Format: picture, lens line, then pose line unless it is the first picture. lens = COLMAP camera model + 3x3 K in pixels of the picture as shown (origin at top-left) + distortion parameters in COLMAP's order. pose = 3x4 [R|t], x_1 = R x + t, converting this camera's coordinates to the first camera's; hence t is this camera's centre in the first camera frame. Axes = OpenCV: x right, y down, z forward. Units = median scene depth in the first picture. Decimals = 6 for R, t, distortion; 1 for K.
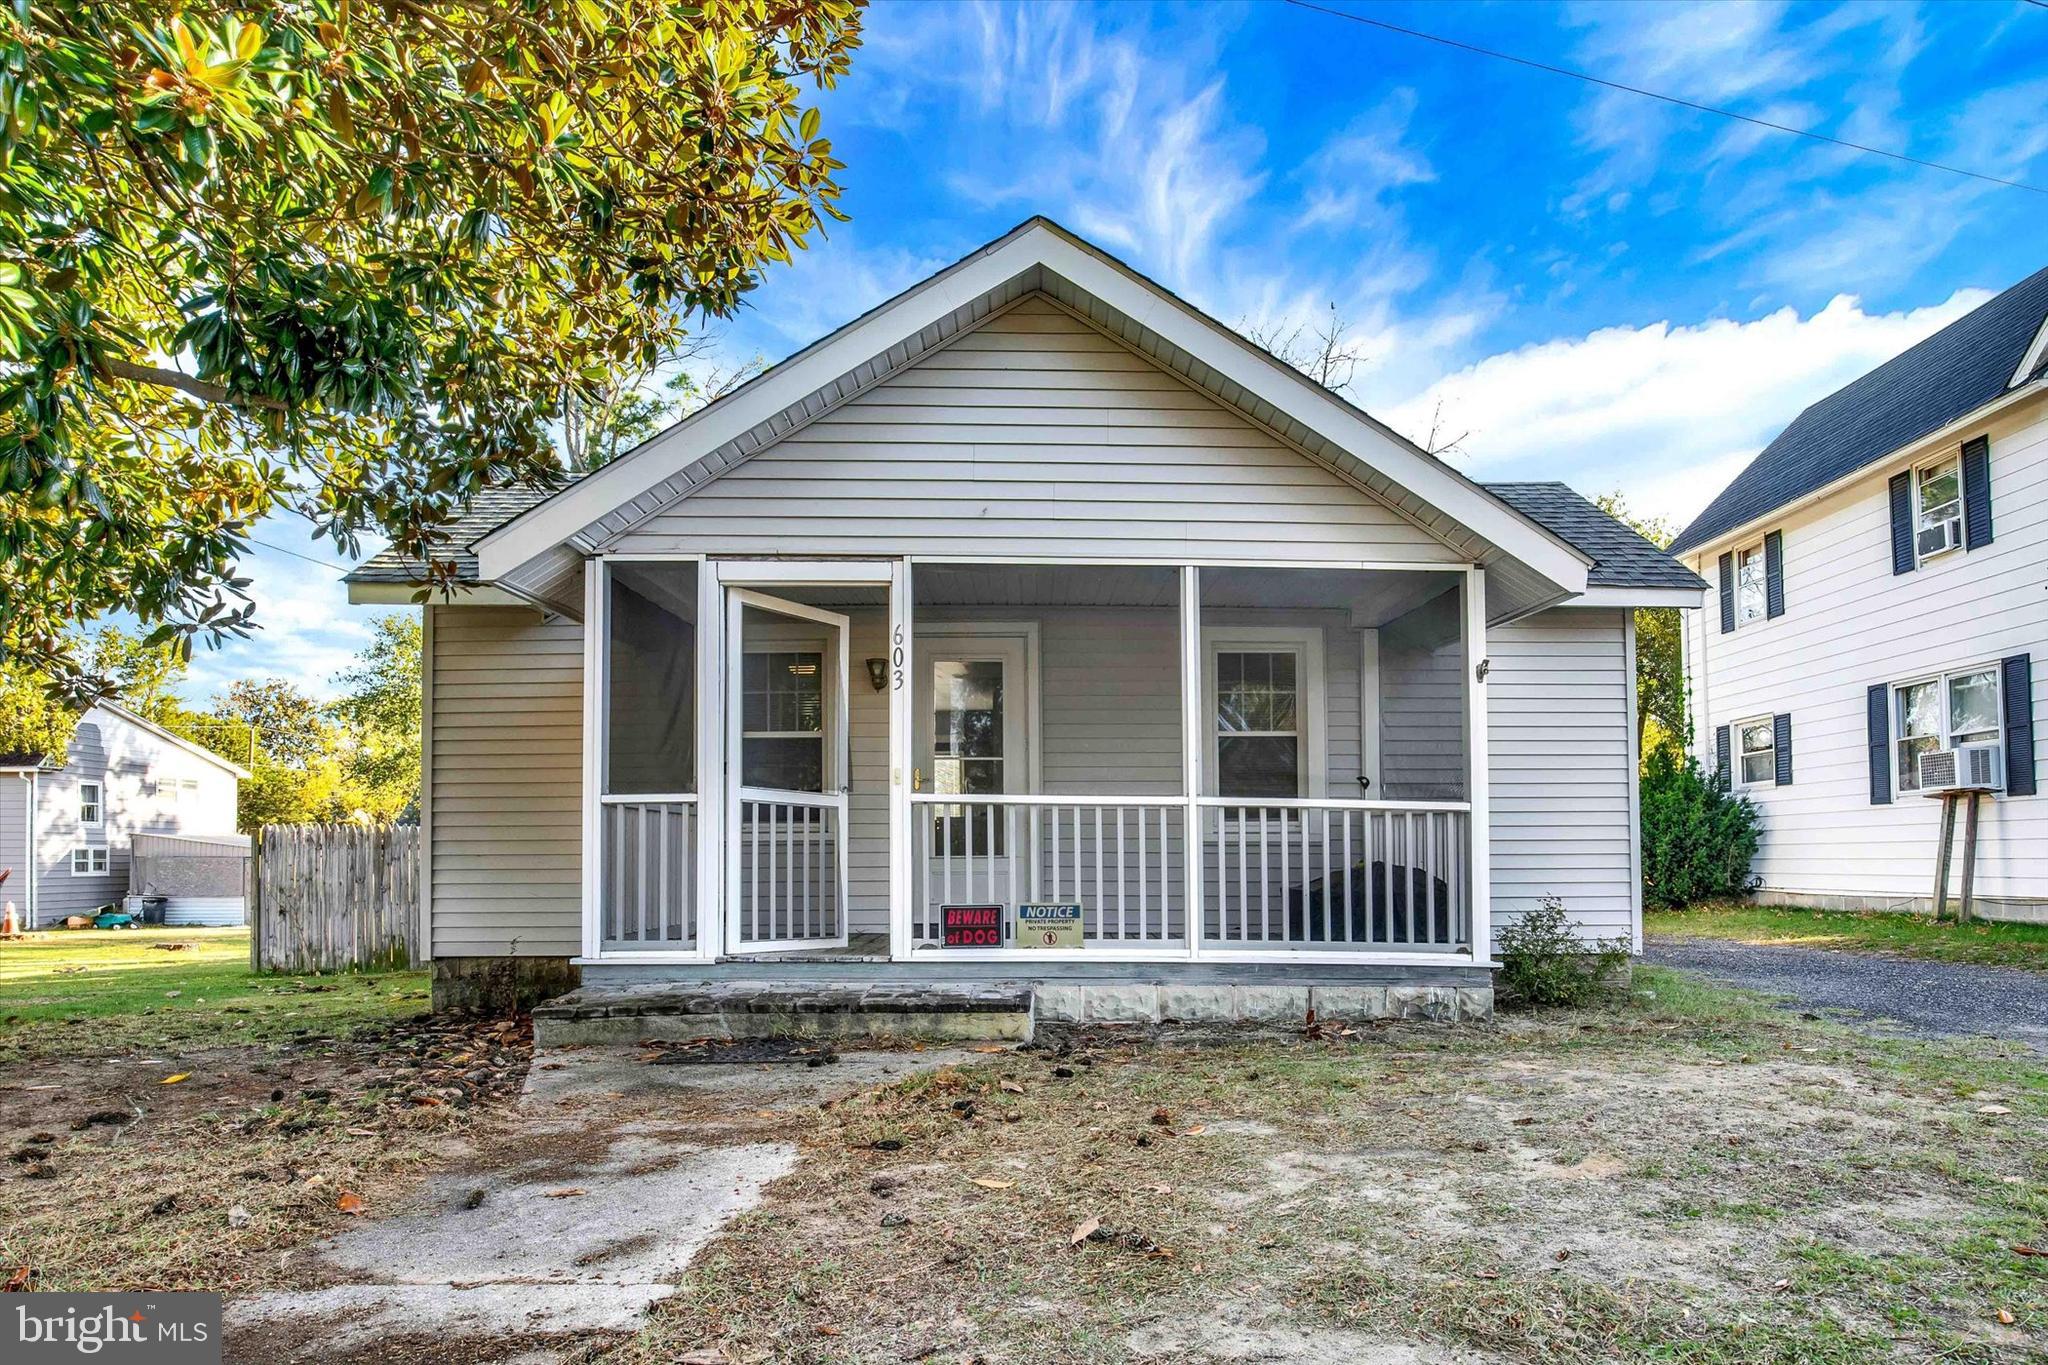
lens RADIAL K [[1155.8, 0, 1069.8], [0, 1155.8, 824.8], [0, 0, 1]] dist [-0.028617, 0.000365]
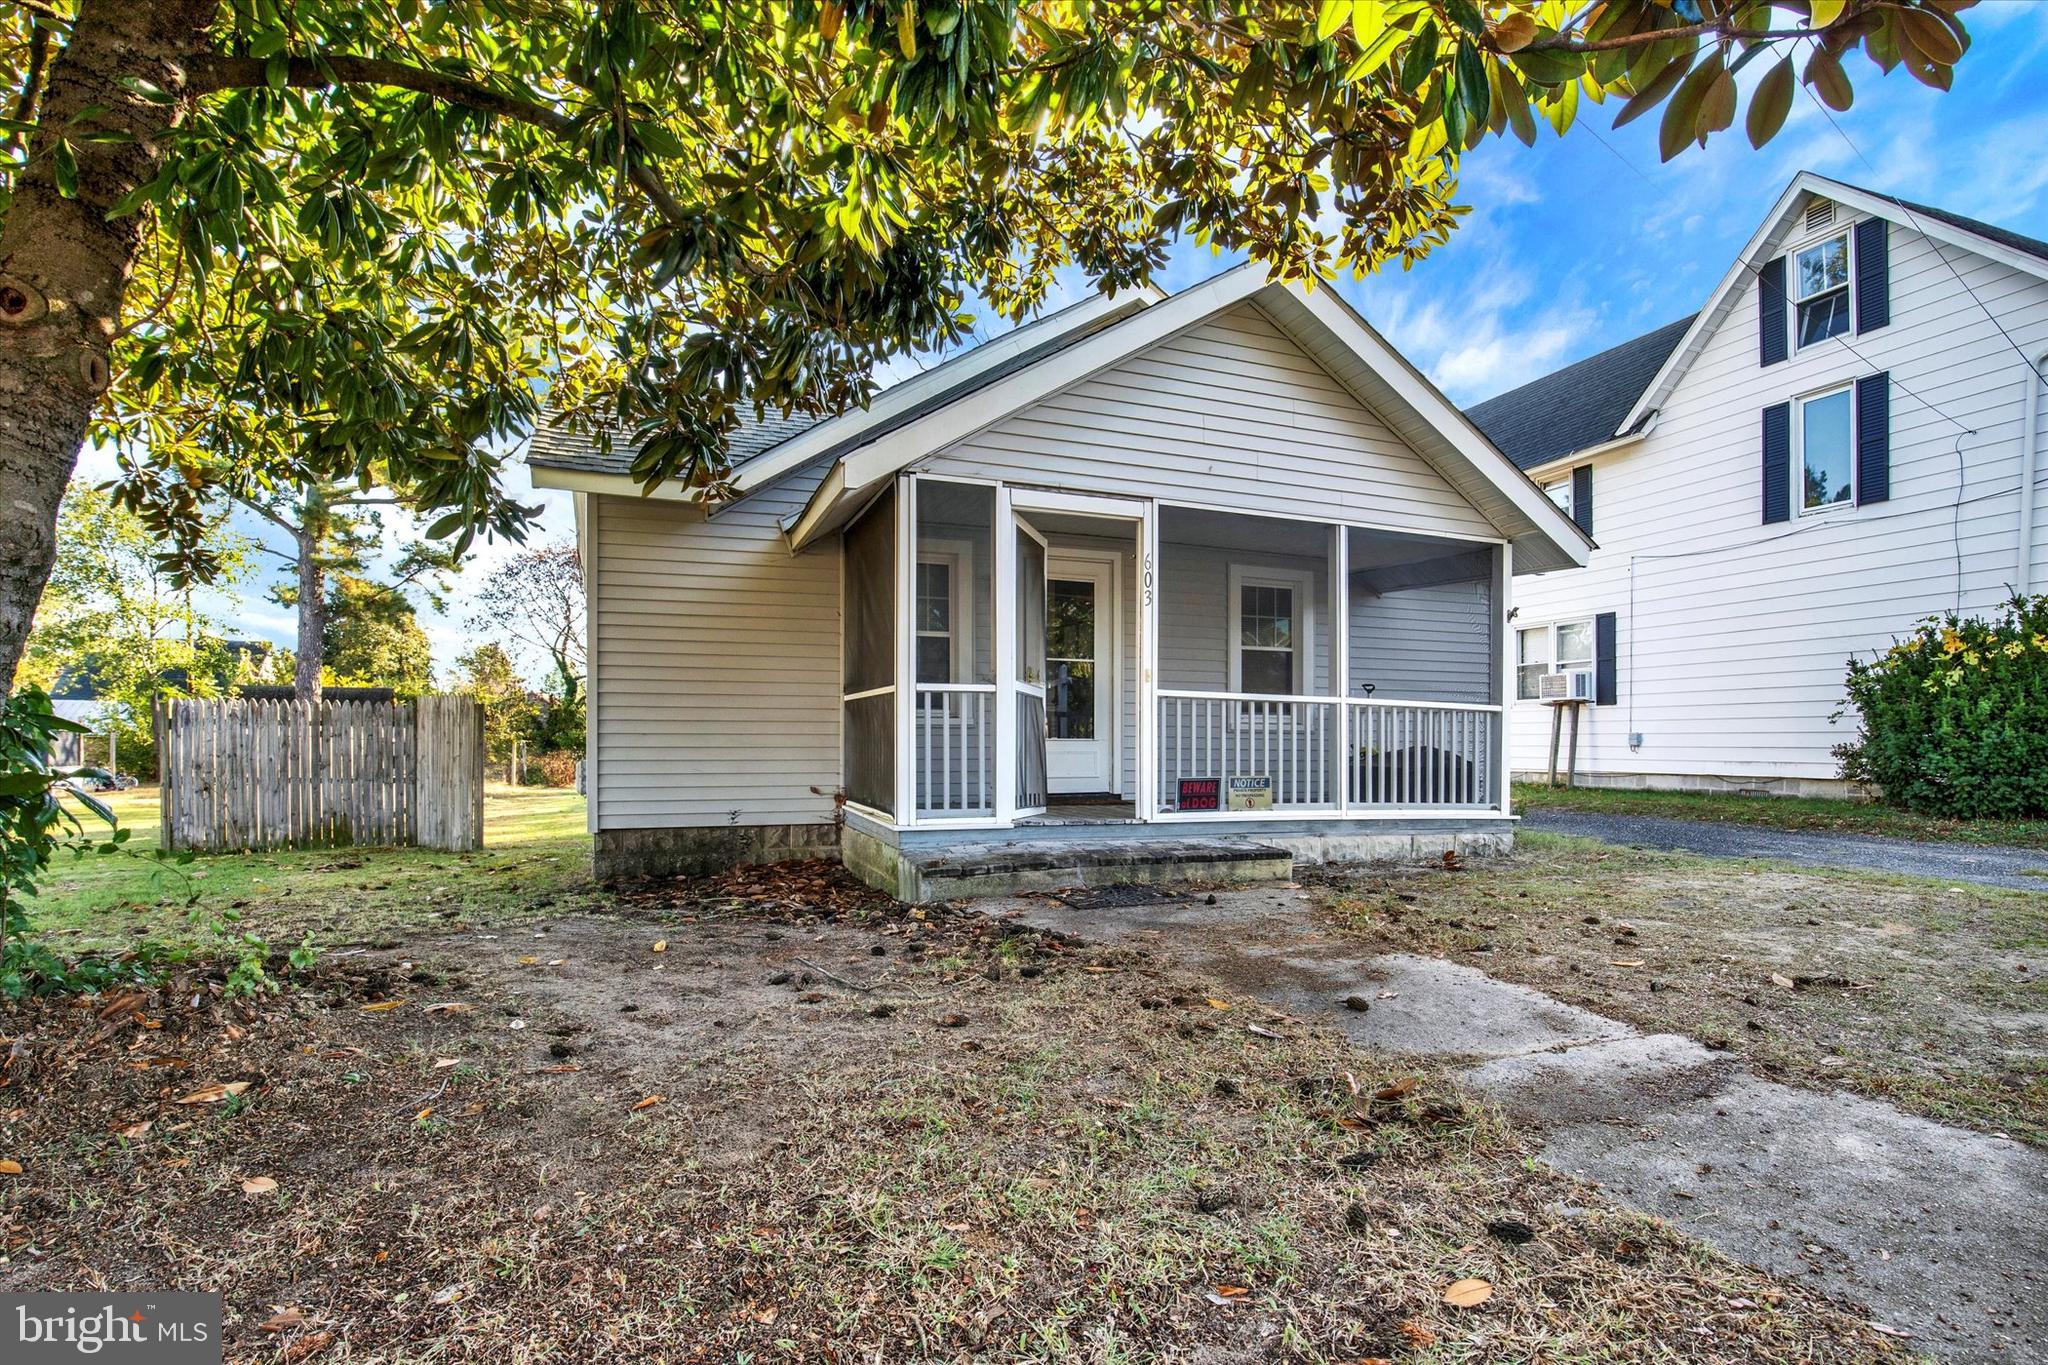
lens RADIAL K [[965.1, 0, 1030.1], [0, 965.1, 747.9], [0, 0, 1]] dist [-0.033632, 0.000256]
pose [[0.949641, 0.006548, 0.313272, -0.591089], [-0.018109, 0.999257, 0.034010, 0.003184], [-0.312817, -0.037970, 0.949054, 0.045229]]
